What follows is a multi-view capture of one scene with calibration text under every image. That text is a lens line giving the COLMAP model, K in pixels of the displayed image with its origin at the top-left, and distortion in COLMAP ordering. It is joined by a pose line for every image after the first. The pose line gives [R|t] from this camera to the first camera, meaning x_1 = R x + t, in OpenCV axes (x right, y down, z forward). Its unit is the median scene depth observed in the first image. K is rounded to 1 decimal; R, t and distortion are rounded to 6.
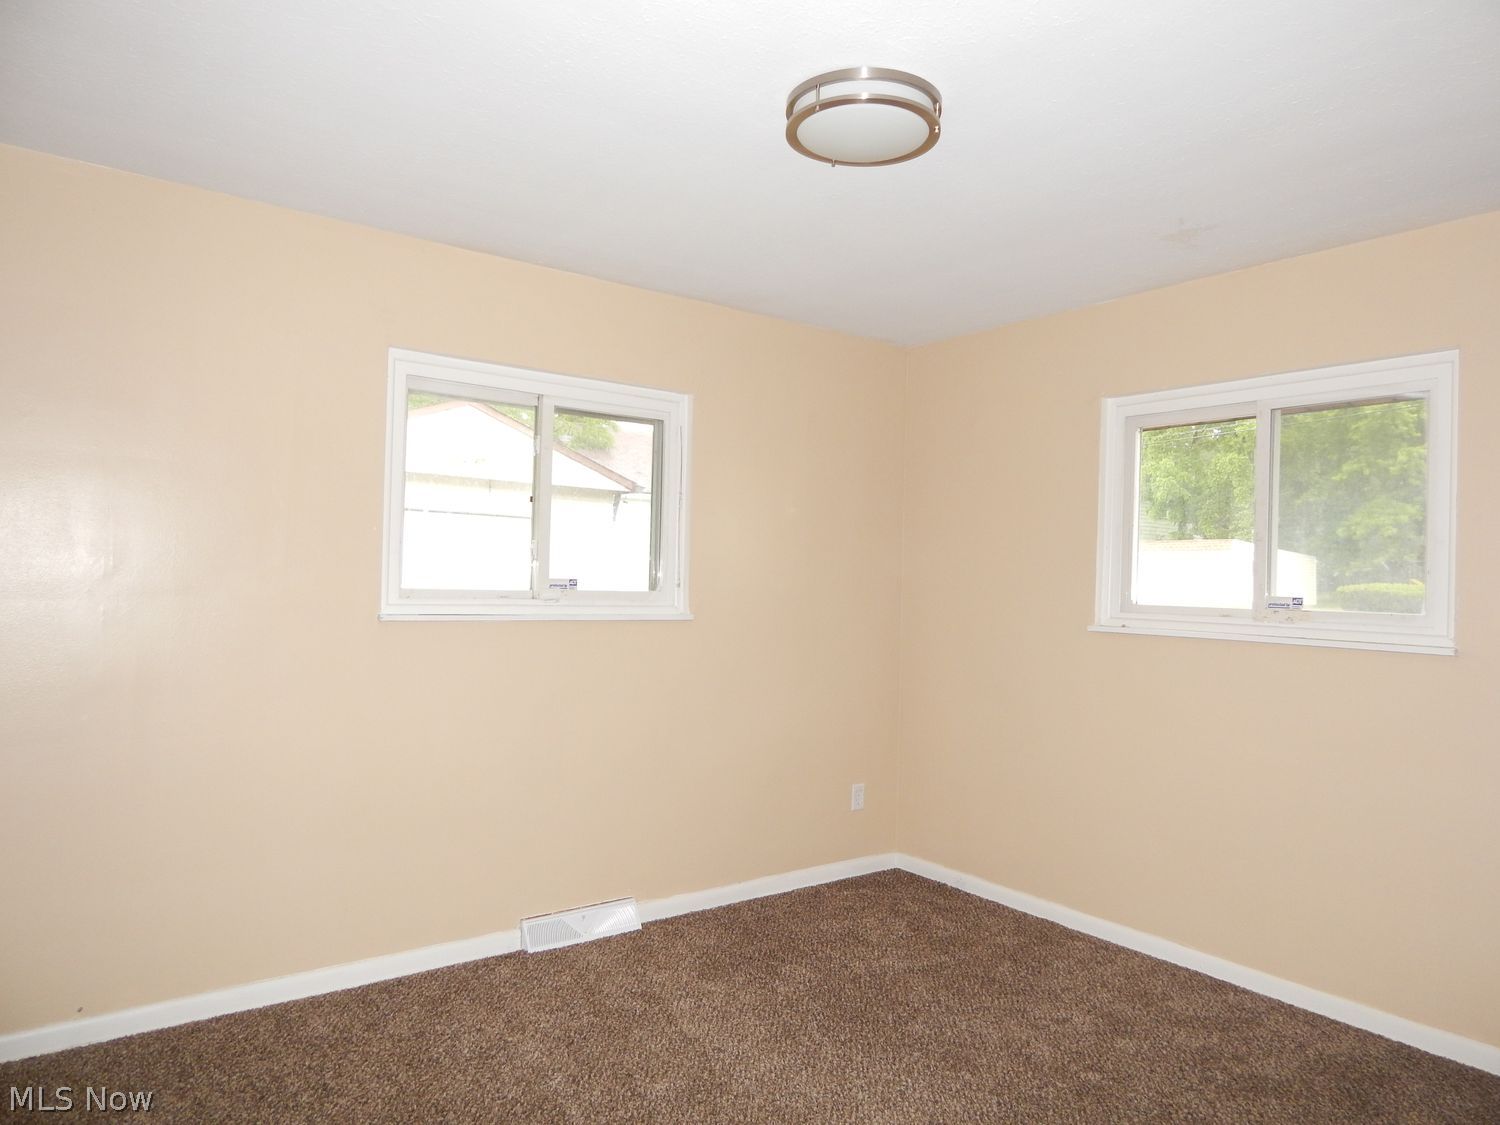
lens RADIAL K [[973.3, 0, 750.0], [0, 973.3, 562.5], [0, 0, 1]] dist [-0.000516, -0.007840]
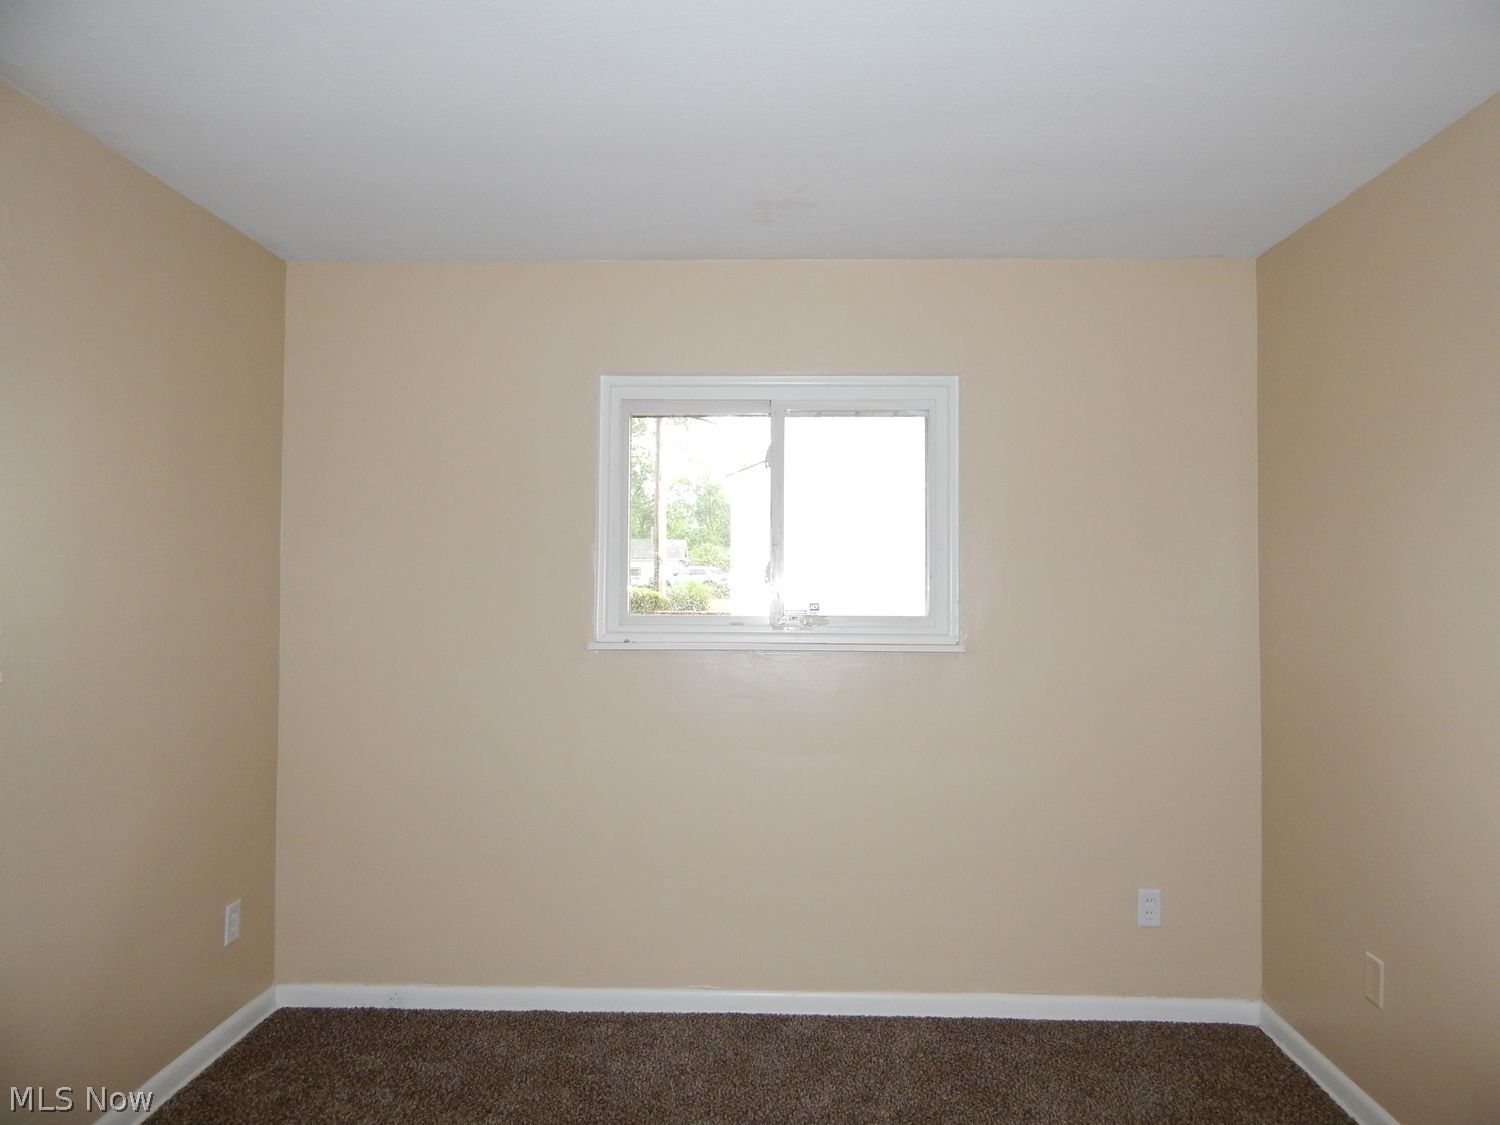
lens RADIAL K [[957.0, 0, 753.4], [0, 957.0, 576.7], [0, 0, 1]] dist [-0.000922, -0.000432]
pose [[0.624273, -0.002939, 0.781201, -0.215186], [-0.000237, 0.999992, 0.003951, 0.004673], [-0.781207, -0.002652, 0.624267, 0.392245]]
